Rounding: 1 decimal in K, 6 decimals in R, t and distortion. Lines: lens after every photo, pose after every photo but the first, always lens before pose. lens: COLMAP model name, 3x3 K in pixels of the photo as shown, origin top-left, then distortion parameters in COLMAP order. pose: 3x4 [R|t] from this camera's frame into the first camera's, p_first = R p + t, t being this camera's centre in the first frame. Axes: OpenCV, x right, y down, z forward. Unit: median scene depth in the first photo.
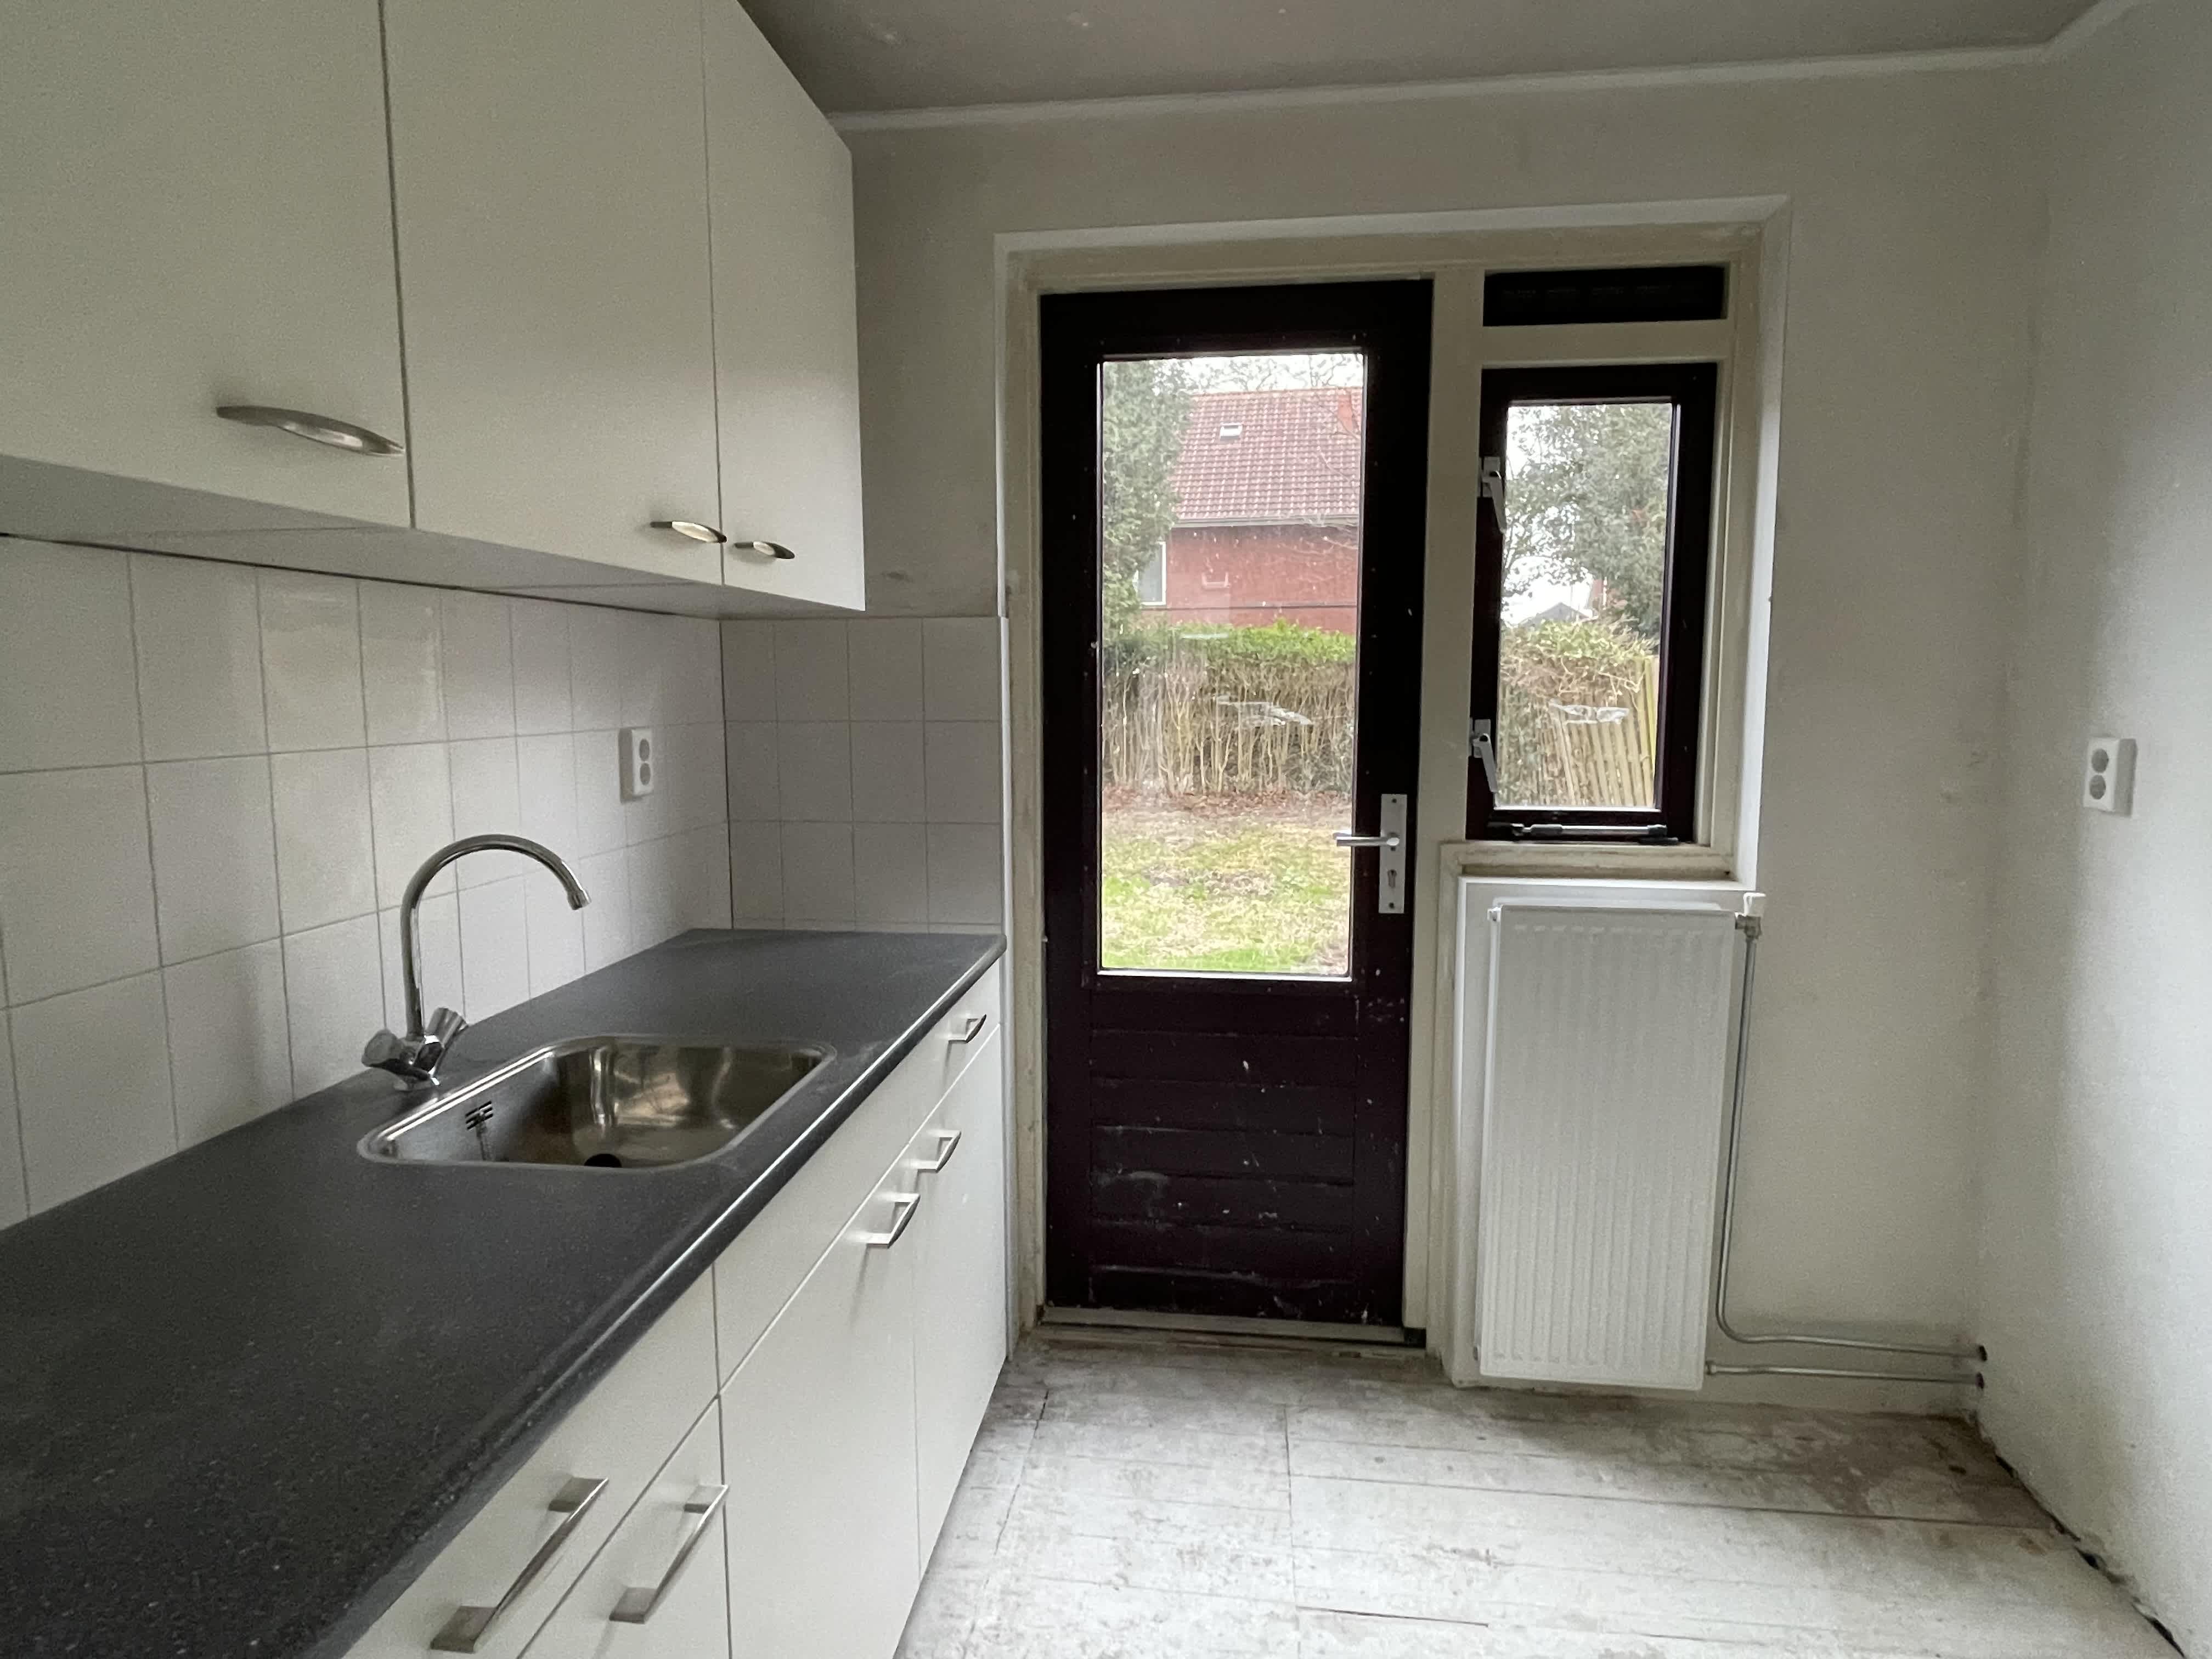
lens RADIAL K [[1226.3, 0, 1106.0], [0, 1226.3, 829.5], [0, 0, 1]] dist [-0.000479, 0.000175]
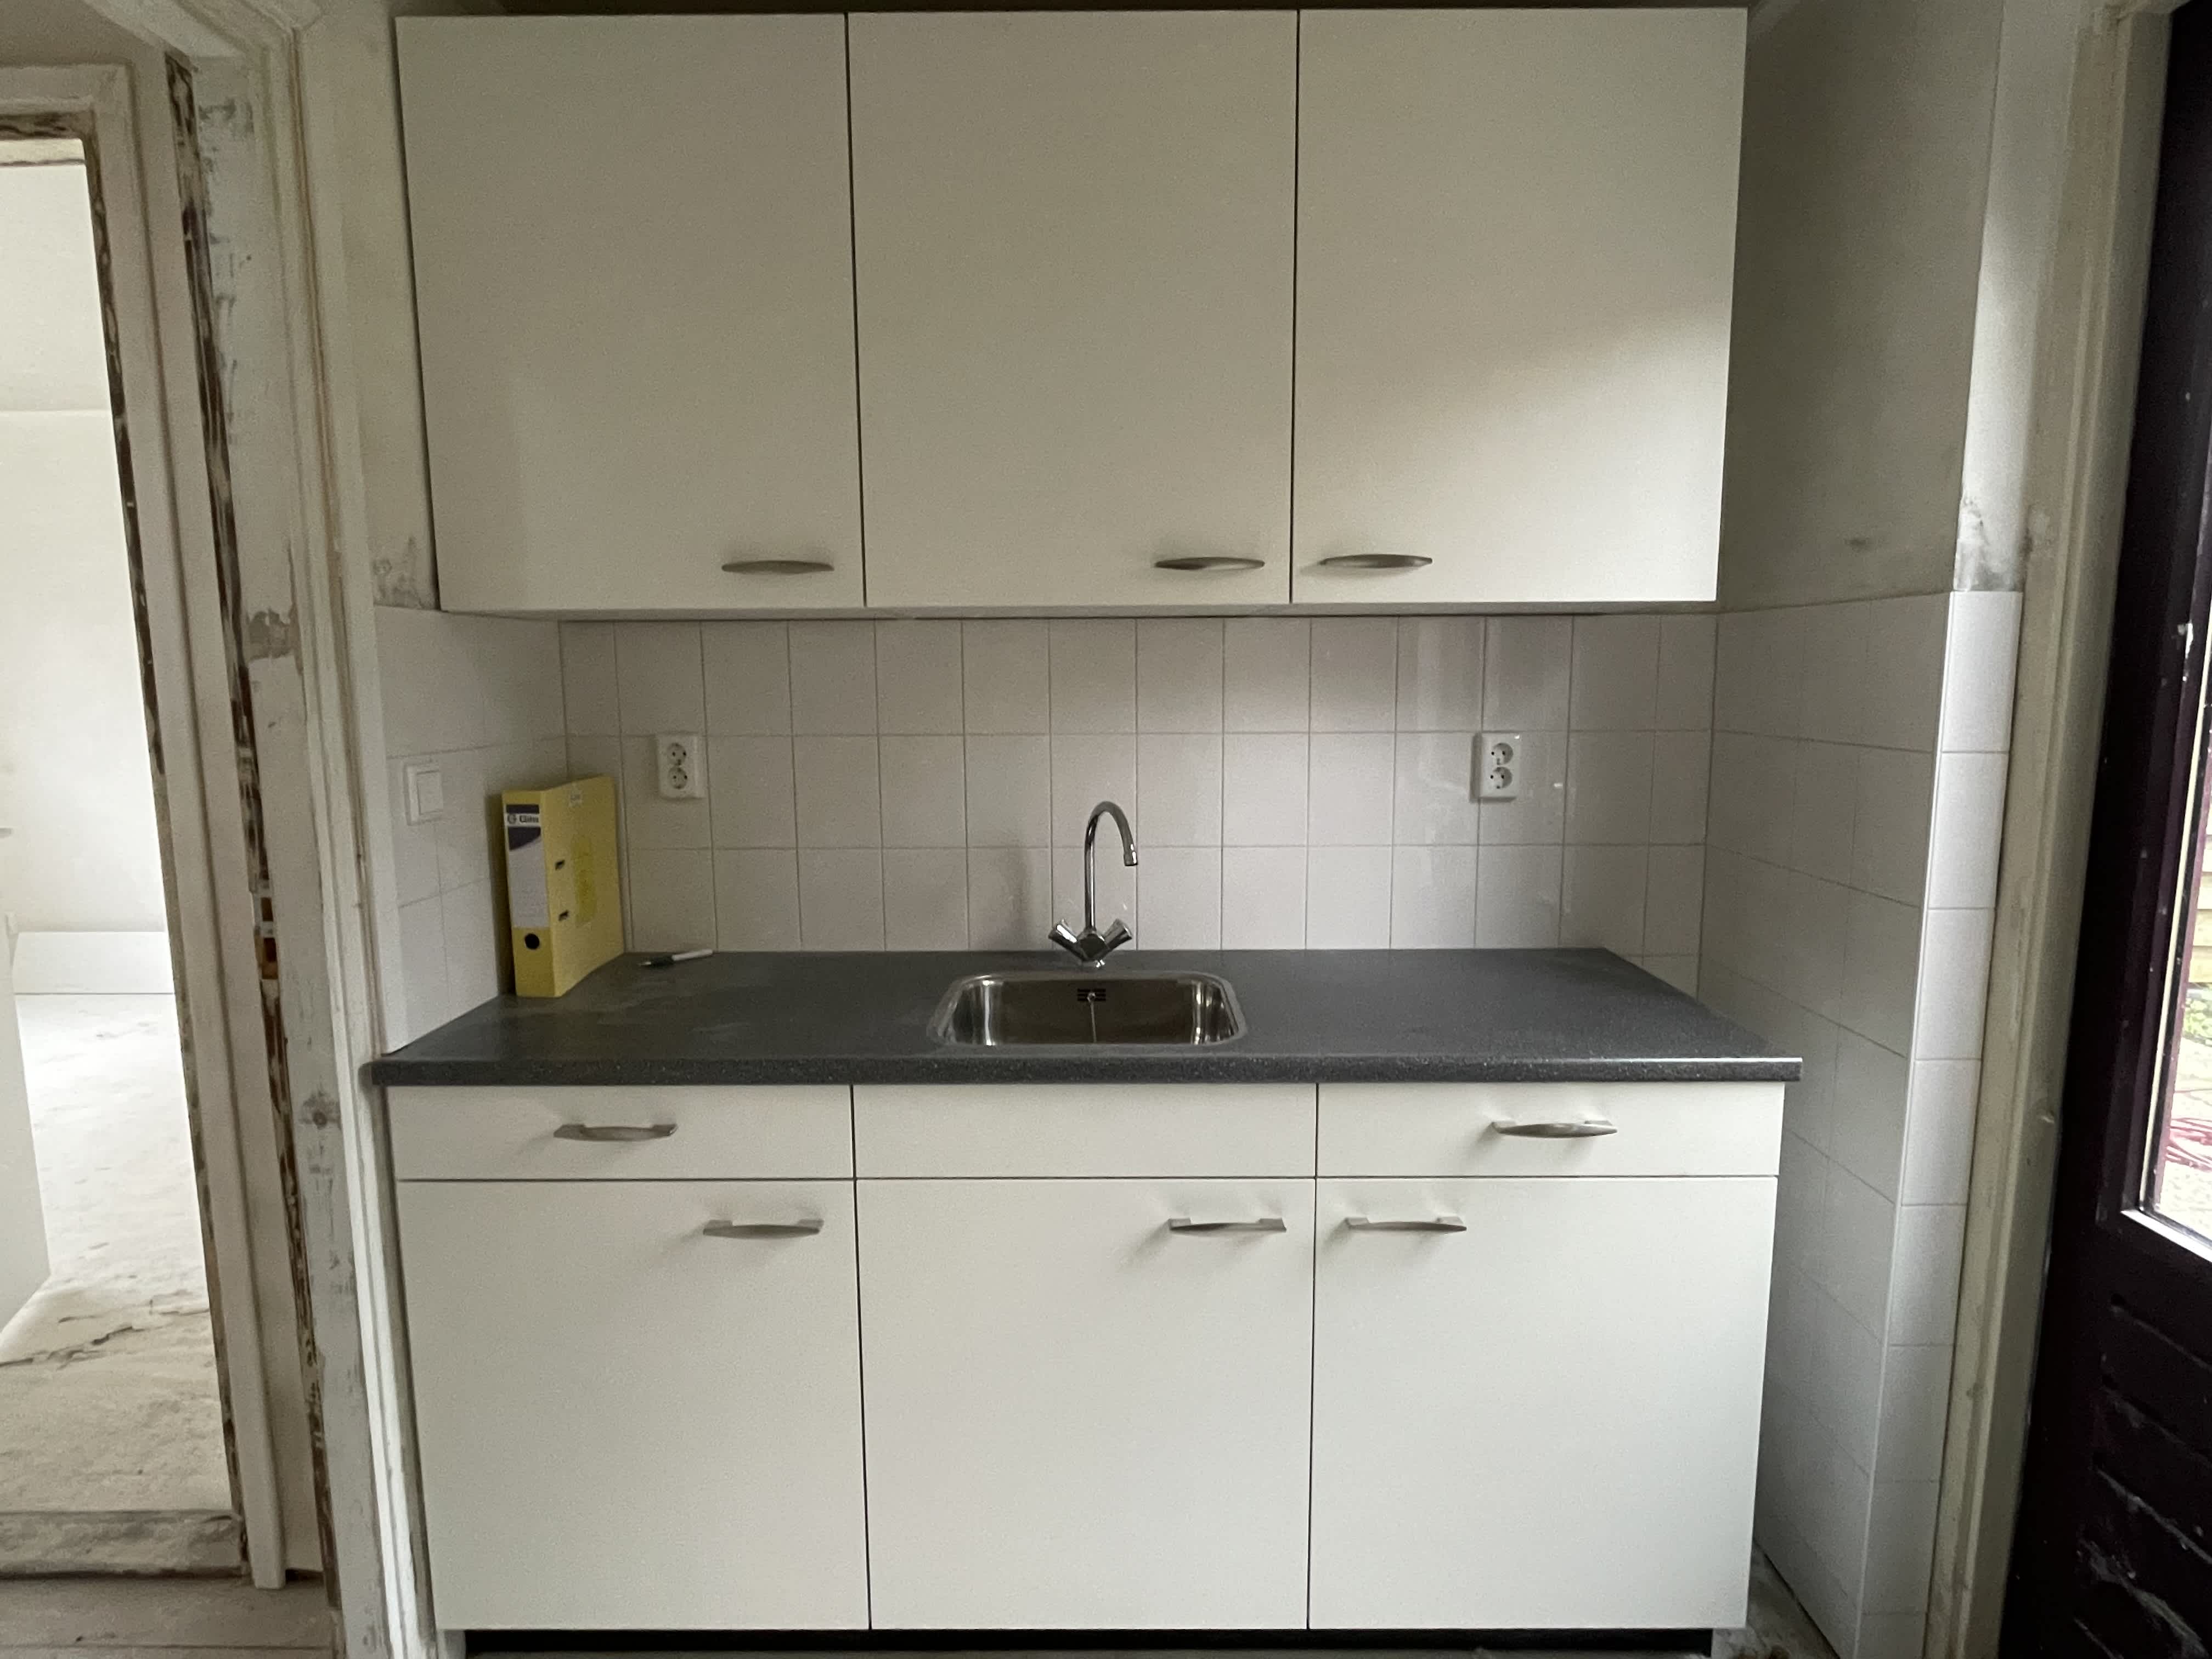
lens RADIAL K [[1164.9, 0, 1106.0], [0, 1164.9, 829.5], [0, 0, 1]] dist [0.001105, 0.000117]
pose [[0.102532, 0.140995, -0.984687, 0.570625], [-0.105480, 0.985864, 0.130180, -0.096857], [0.989121, 0.090517, 0.115955, 0.584965]]
